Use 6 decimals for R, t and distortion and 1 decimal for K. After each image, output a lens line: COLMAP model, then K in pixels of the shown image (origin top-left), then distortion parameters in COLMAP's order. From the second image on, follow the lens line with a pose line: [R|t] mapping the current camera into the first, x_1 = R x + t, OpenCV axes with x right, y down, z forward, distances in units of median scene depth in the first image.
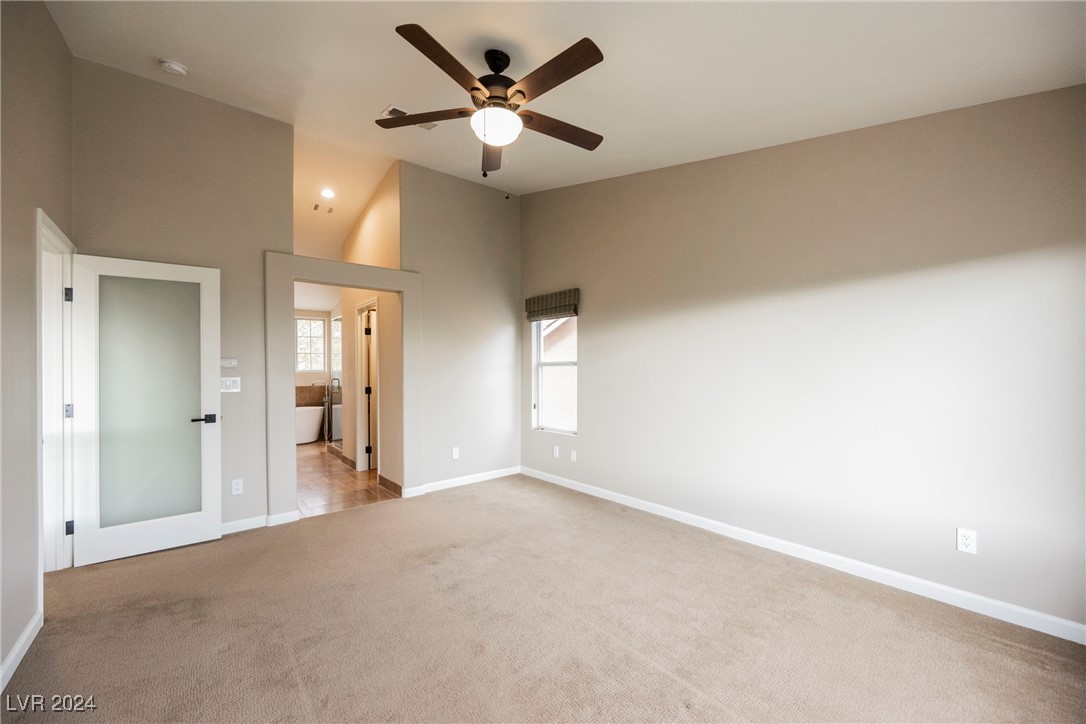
lens RADIAL K [[421.5, 0, 543.0], [0, 421.5, 362.0], [0, 0, 1]] dist [-0.001513, 0.000244]
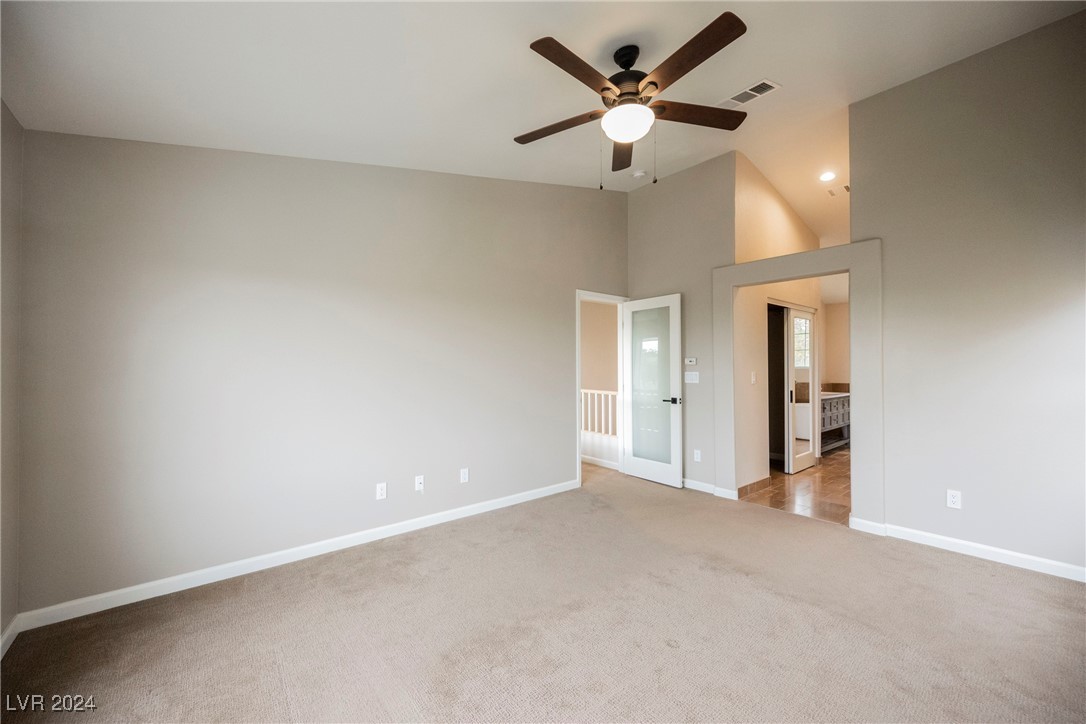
lens RADIAL K [[421.5, 0, 543.0], [0, 421.5, 362.0], [0, 0, 1]] dist [-0.001513, 0.000244]
pose [[0.022737, -0.002464, -0.999738, 0.639931], [0.011253, 0.999934, -0.002209, 0.003961], [0.999678, -0.011199, 0.022763, 0.559534]]
